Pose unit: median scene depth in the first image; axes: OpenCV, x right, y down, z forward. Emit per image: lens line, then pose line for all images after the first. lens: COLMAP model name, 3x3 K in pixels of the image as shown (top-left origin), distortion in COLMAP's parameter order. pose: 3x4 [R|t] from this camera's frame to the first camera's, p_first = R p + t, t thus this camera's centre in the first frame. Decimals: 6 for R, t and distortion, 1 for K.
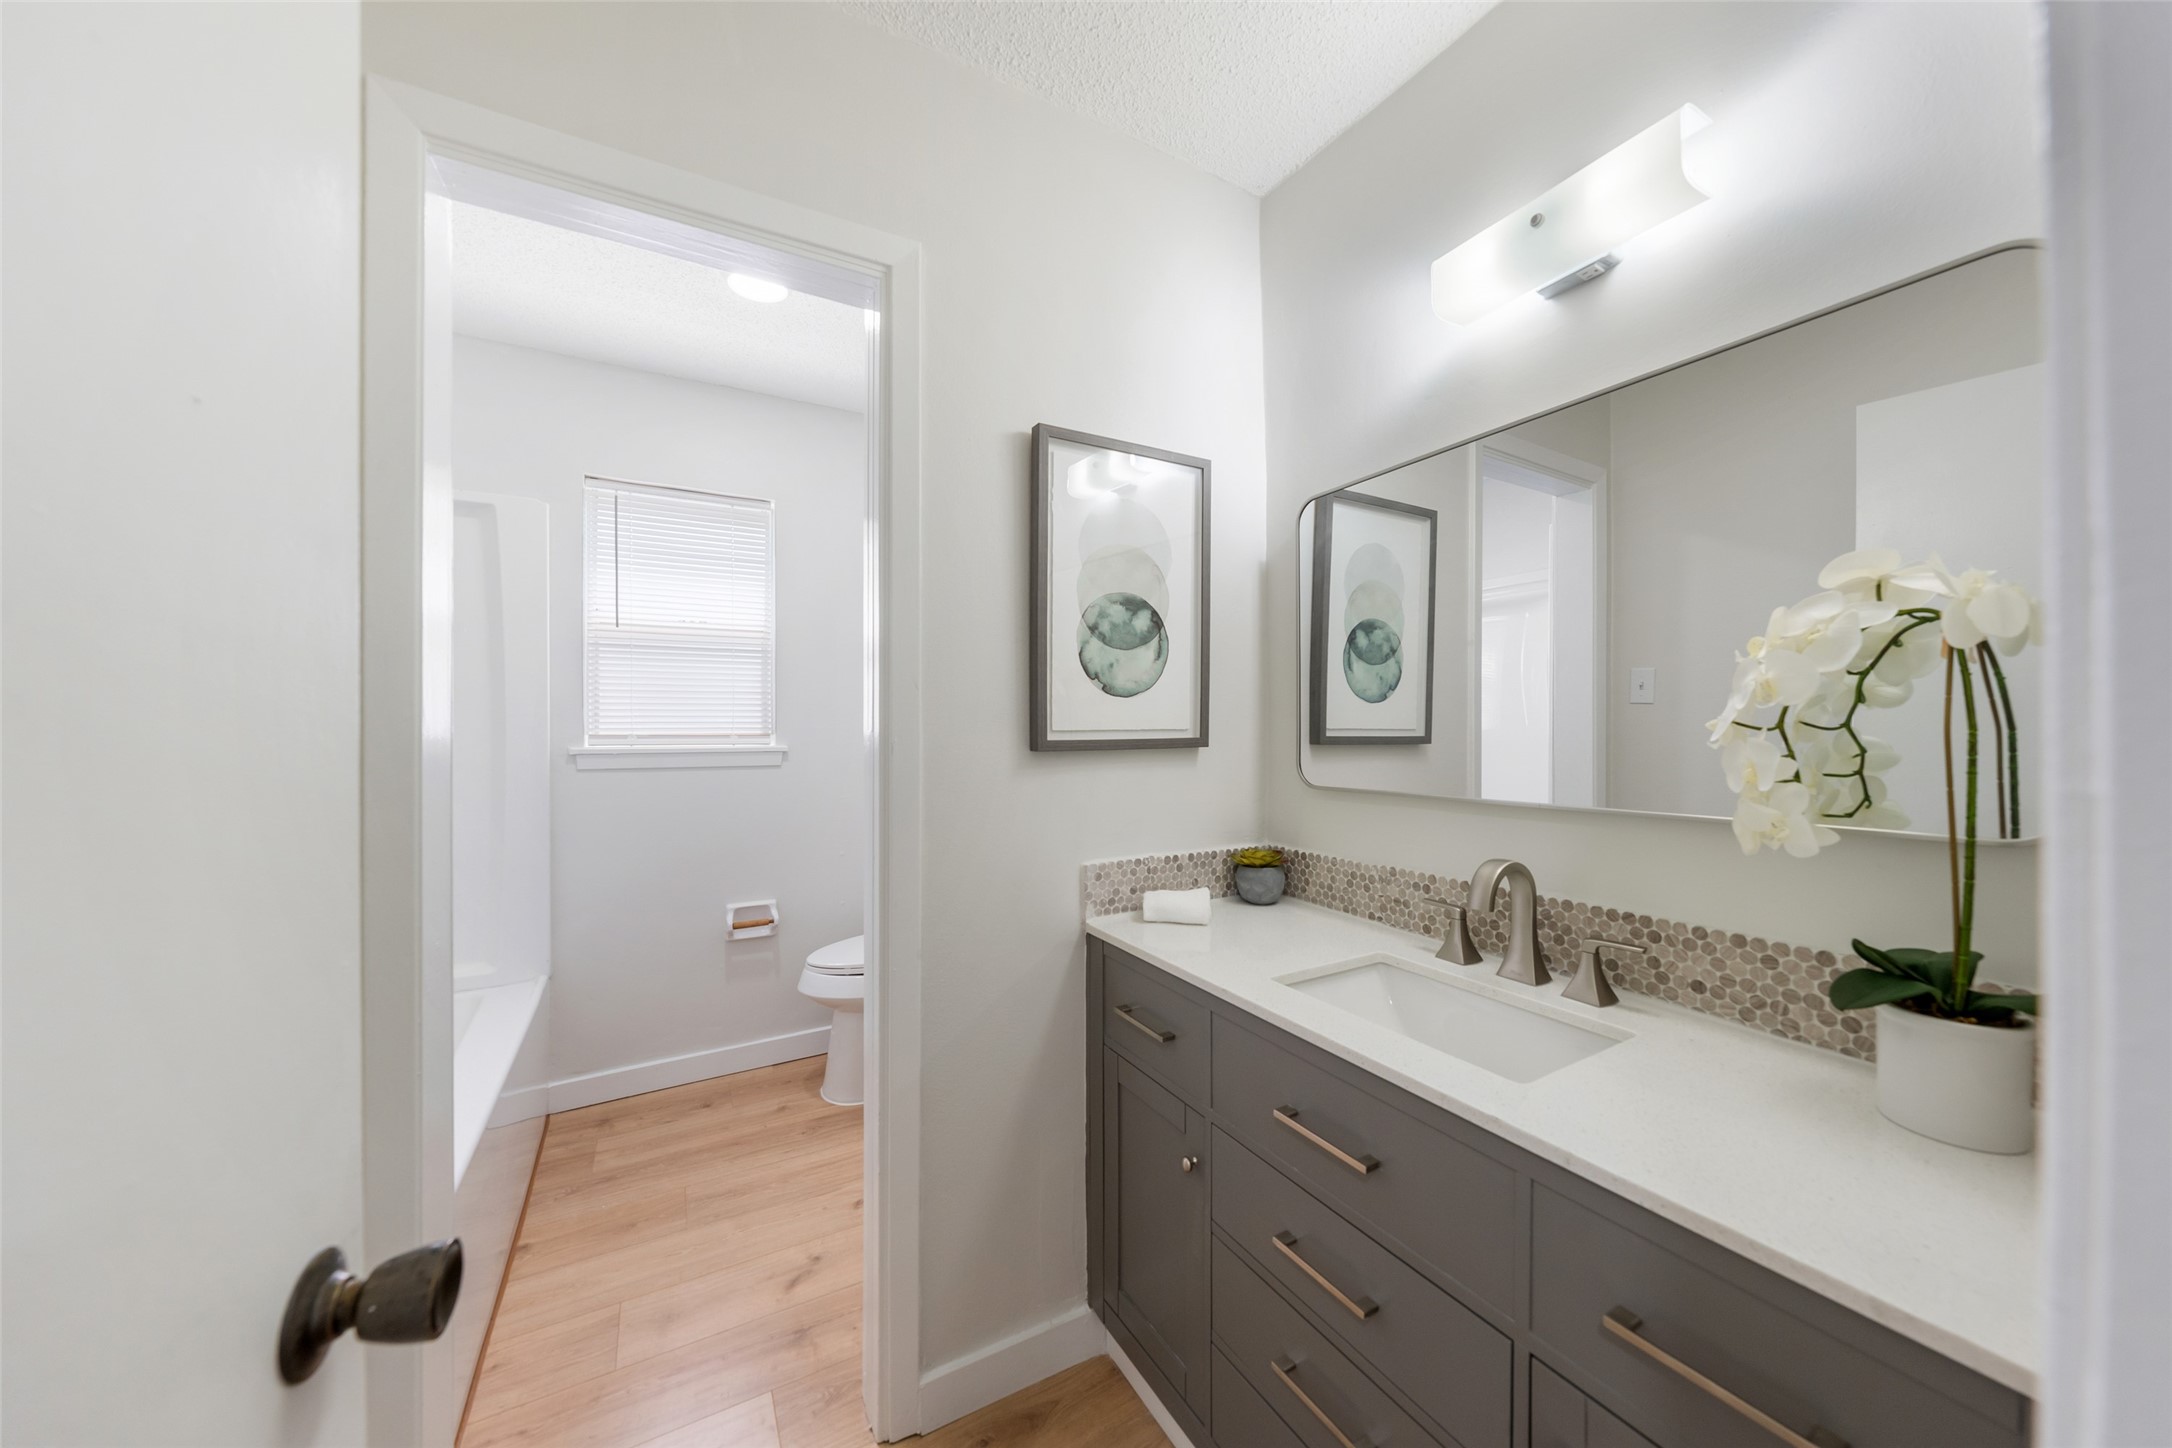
lens RADIAL K [[739.6, 0, 1081.0], [0, 739.6, 719.3], [0, 0, 1]] dist [-0.002404, 0.000103]
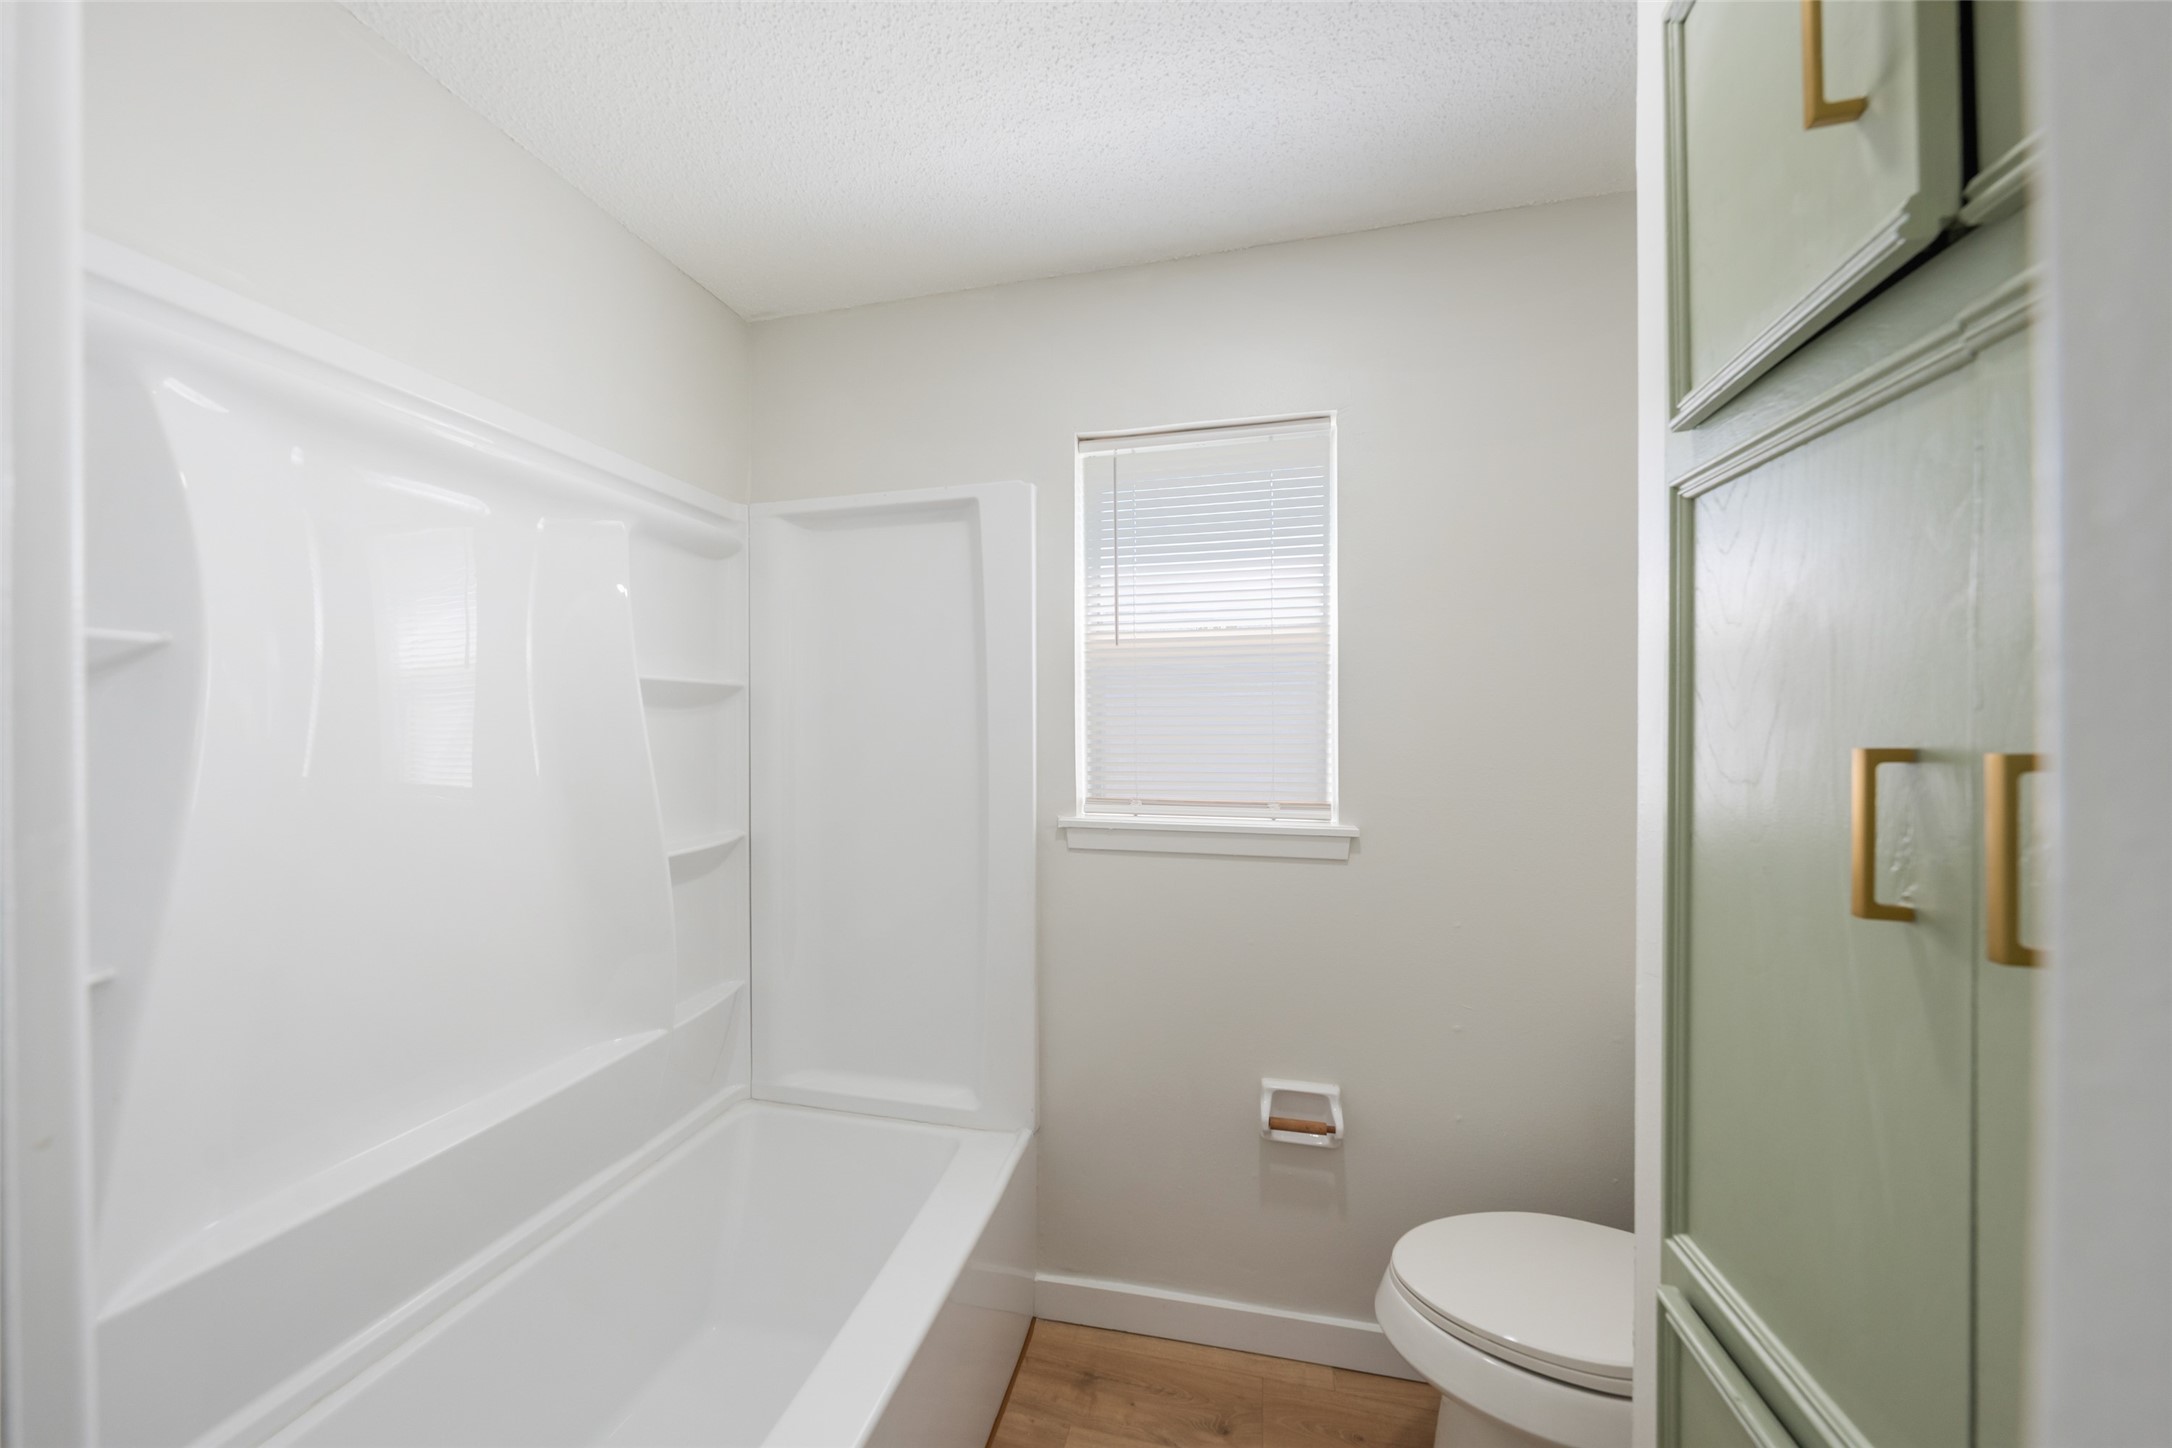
lens RADIAL K [[739.6, 0, 1081.0], [0, 739.6, 719.3], [0, 0, 1]] dist [-0.002404, 0.000103]
pose [[0.738203, -0.003335, -0.674570, -0.172624], [-0.002595, 0.999966, -0.007784, -0.048197], [0.674573, 0.007496, 0.738170, 0.440640]]
